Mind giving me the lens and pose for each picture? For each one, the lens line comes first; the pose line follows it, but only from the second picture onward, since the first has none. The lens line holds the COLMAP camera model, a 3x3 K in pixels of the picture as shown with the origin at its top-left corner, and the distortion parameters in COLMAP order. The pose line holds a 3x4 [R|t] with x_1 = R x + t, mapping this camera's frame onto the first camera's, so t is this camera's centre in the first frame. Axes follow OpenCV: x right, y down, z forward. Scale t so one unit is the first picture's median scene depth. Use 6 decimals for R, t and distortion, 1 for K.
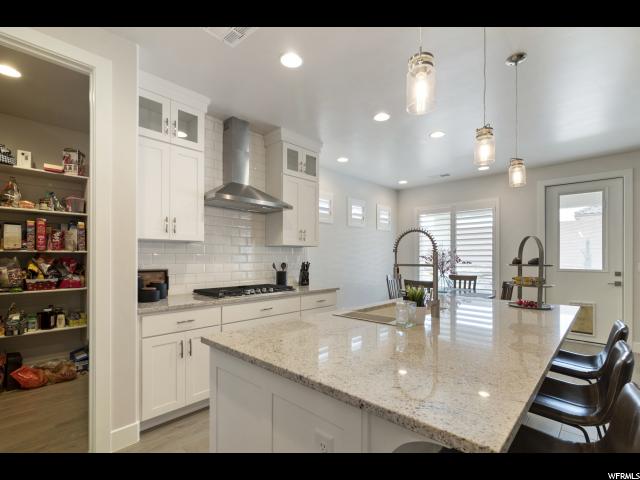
lens RADIAL K [[312.2, 0, 318.2], [0, 312.2, 261.6], [0, 0, 1]] dist [0.000172, 0.000901]
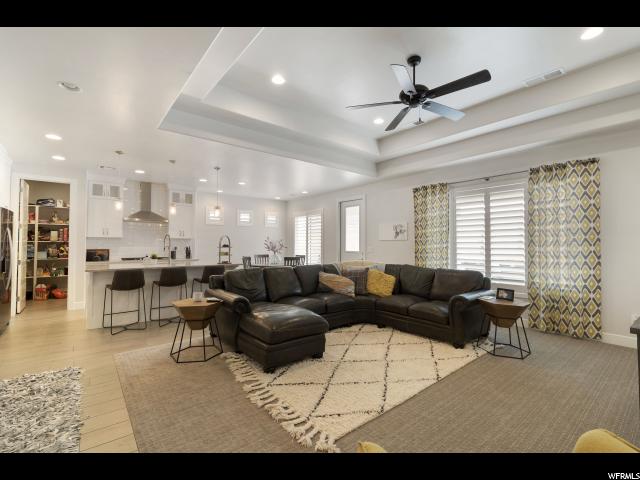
lens RADIAL K [[299.3, 0, 320.0], [0, 299.3, 240.0], [0, 0, 1]] dist [0.000255, 0.000096]
pose [[0.991314, -0.002622, -0.131493, 1.350694], [-0.000829, 0.999657, -0.026183, 0.012222], [0.131517, 0.026065, 0.990971, -1.015389]]
